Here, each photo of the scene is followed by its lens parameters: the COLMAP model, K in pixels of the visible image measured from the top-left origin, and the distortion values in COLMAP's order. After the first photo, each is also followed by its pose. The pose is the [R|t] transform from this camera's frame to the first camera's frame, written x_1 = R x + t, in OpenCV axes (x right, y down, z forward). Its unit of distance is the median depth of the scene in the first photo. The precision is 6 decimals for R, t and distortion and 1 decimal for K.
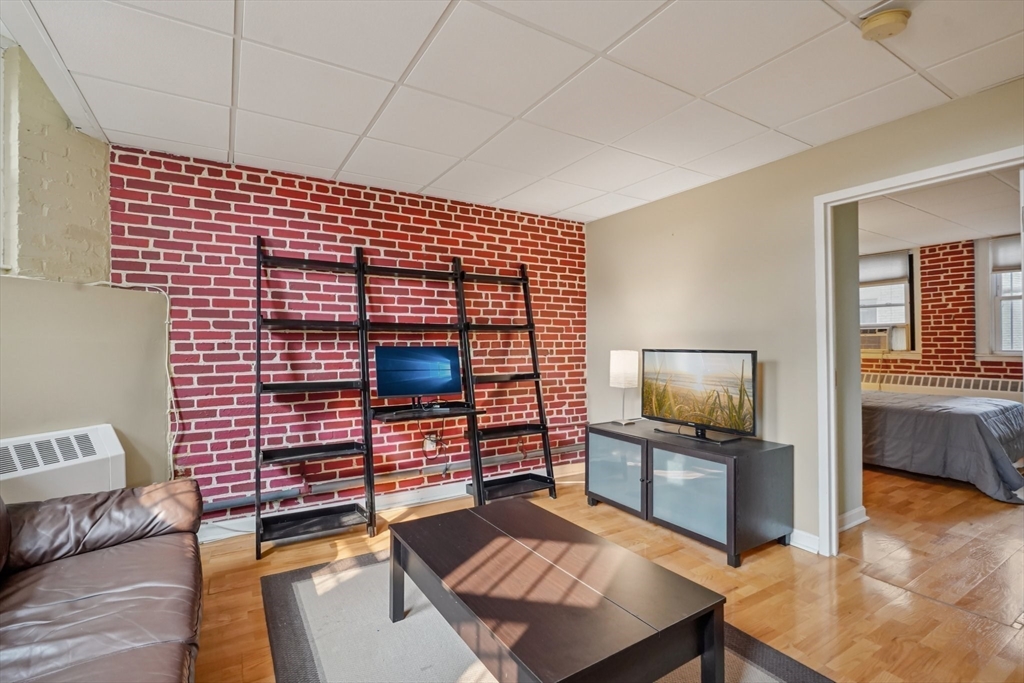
lens RADIAL K [[480.6, 0, 506.8], [0, 480.6, 339.7], [0, 0, 1]] dist [0.005527, 0.000081]
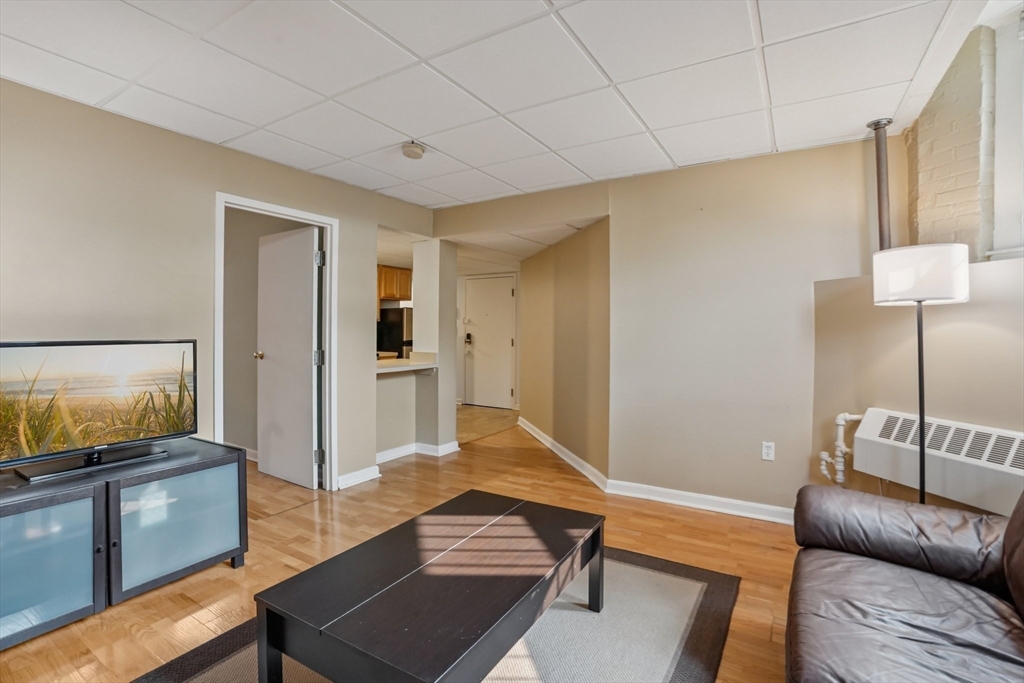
lens RADIAL K [[480.6, 0, 502.5], [0, 480.6, 336.9], [0, 0, 1]] dist [0.005527, 0.000081]
pose [[-0.471026, -0.004673, 0.882107, -0.536800], [-0.012056, 0.999927, -0.001140, 0.010964], [-0.882037, -0.011172, -0.471048, 0.873051]]
